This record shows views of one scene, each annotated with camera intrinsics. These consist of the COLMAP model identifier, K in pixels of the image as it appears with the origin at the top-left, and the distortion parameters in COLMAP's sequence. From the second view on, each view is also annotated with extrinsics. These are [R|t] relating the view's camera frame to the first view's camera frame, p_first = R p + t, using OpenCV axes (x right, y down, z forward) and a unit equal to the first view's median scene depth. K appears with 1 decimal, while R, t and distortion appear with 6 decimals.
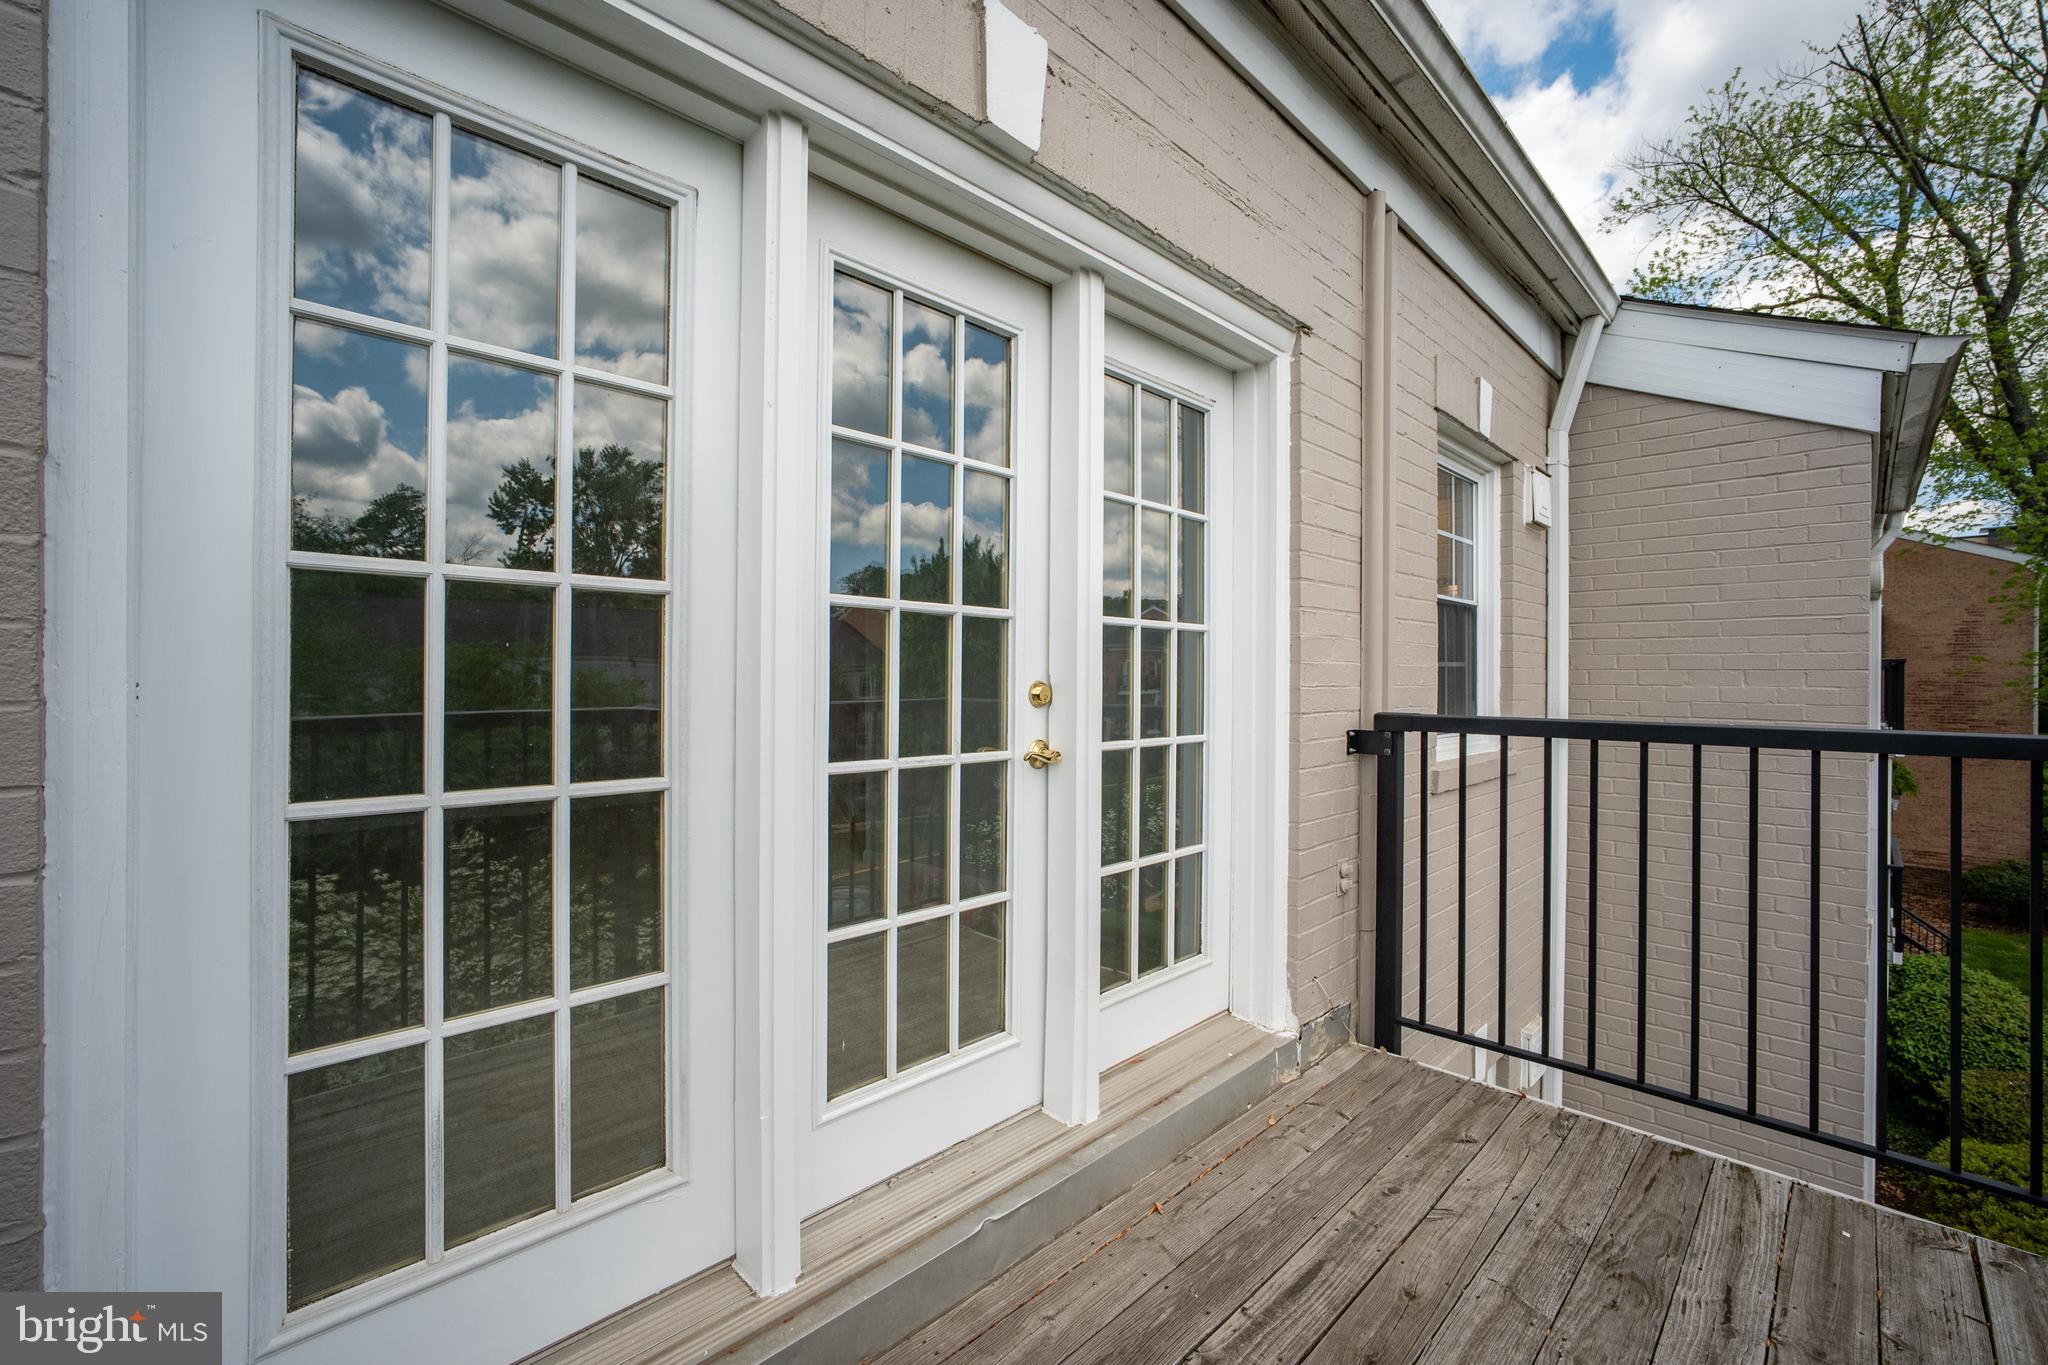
lens RADIAL K [[868.3, 0, 1031.8], [0, 868.3, 682.9], [0, 0, 1]] dist [-0.007191, 0.000815]
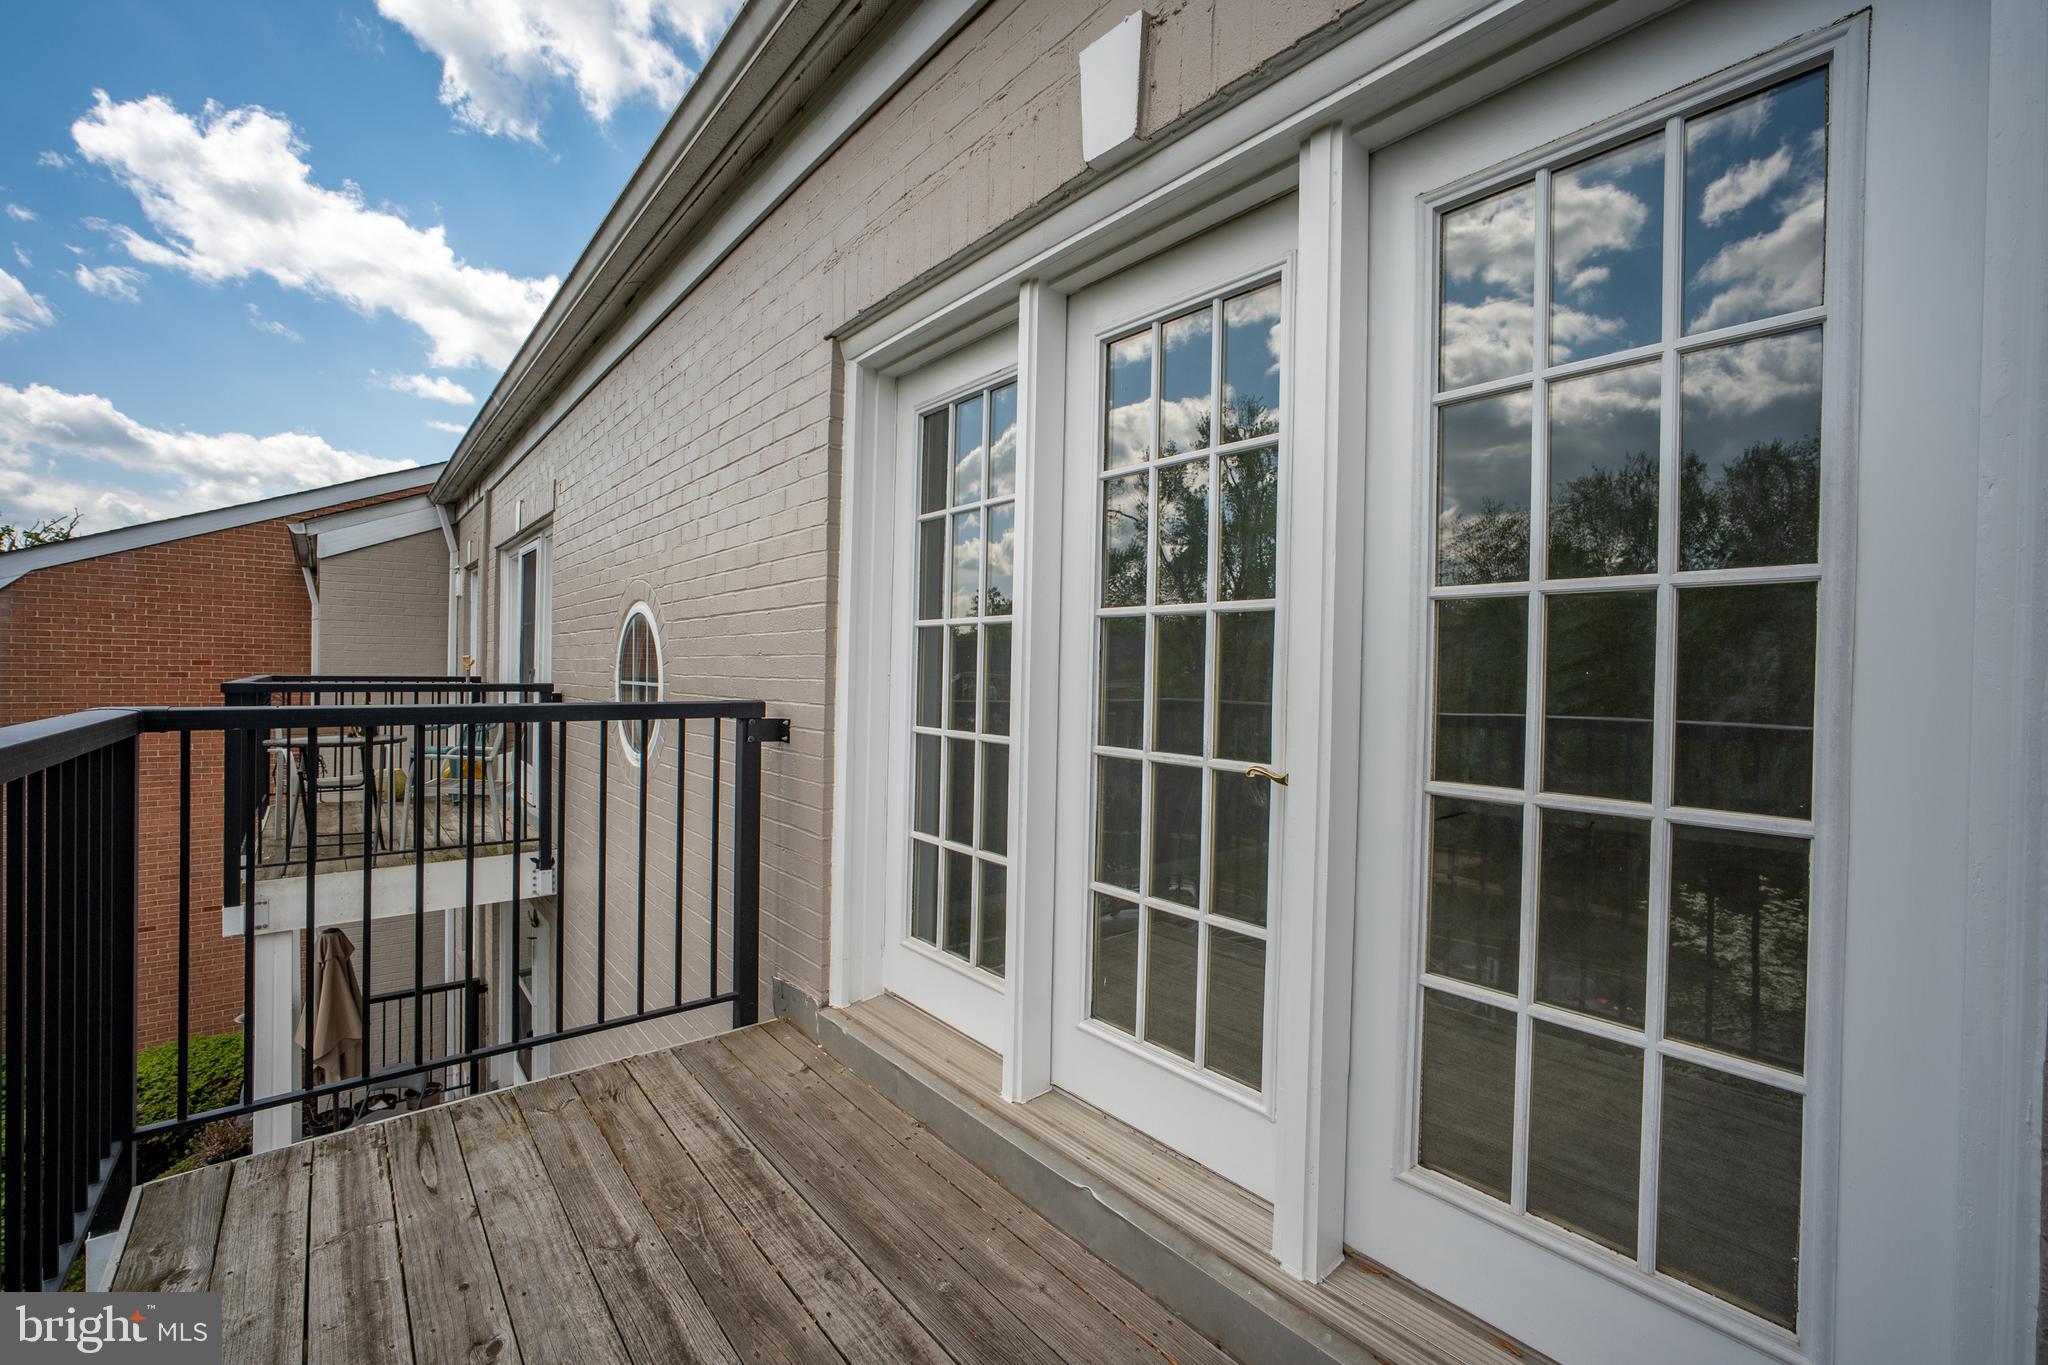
lens RADIAL K [[860.3, 0, 1024.0], [0, 860.3, 682.5], [0, 0, 1]] dist [-0.017526, 0.015457]
pose [[-0.085543, 0.005292, -0.996320, 0.844153], [-0.024935, 0.999661, 0.007451, -0.002863], [0.996022, 0.025480, -0.085382, 0.845741]]
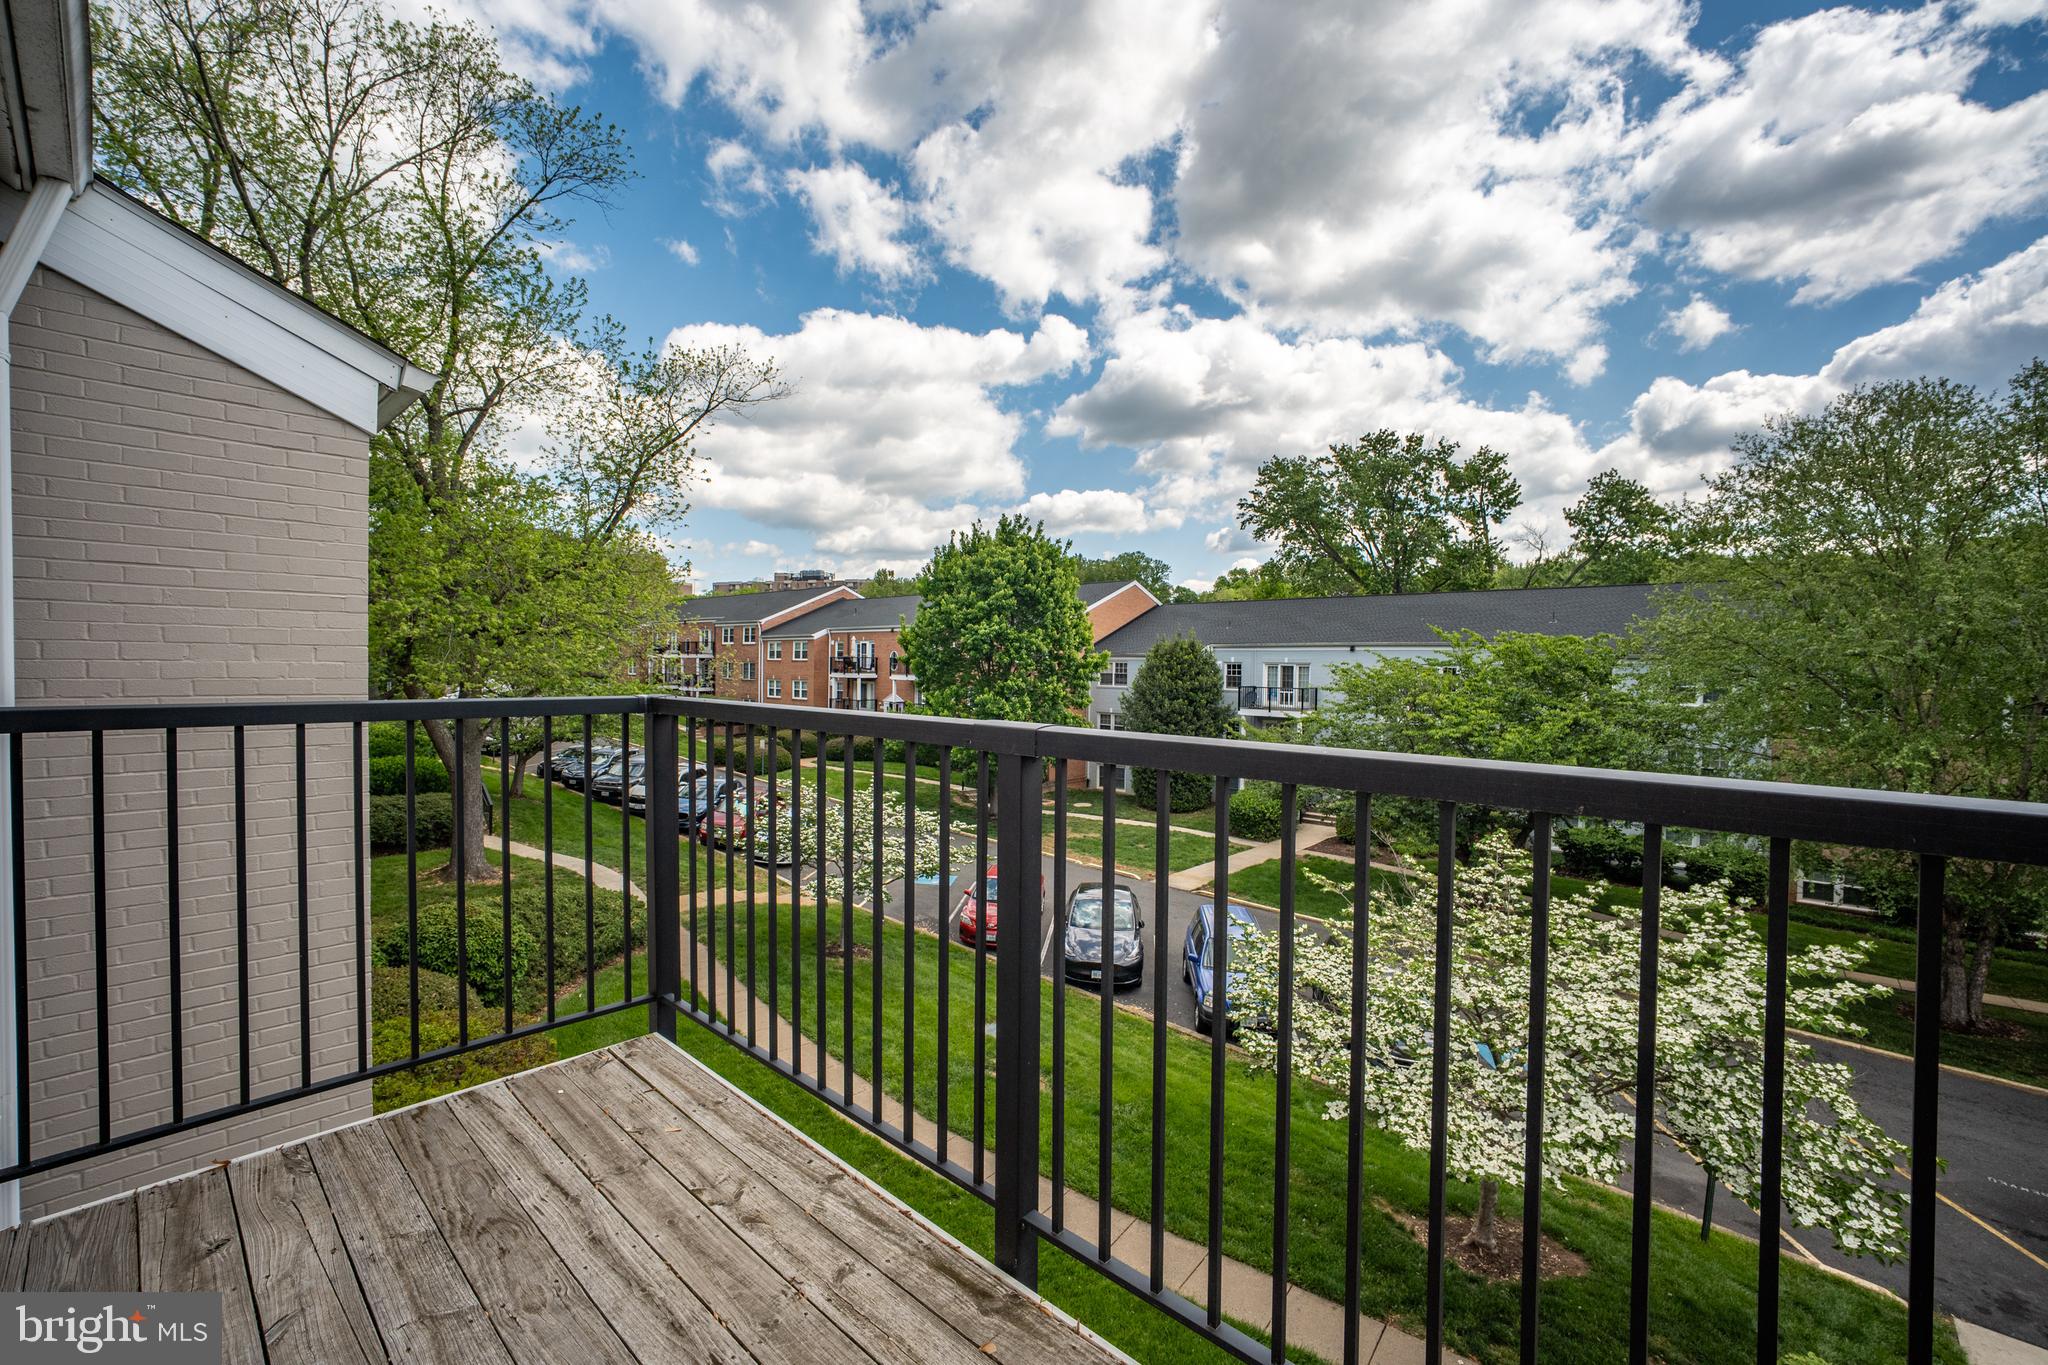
lens RADIAL K [[868.3, 0, 1031.8], [0, 868.3, 682.9], [0, 0, 1]] dist [-0.007191, 0.000815]
pose [[-0.052641, -0.028795, 0.998198, -0.314114], [-0.002818, 0.999584, 0.028687, -0.004942], [-0.998610, -0.001303, -0.052700, 0.326168]]
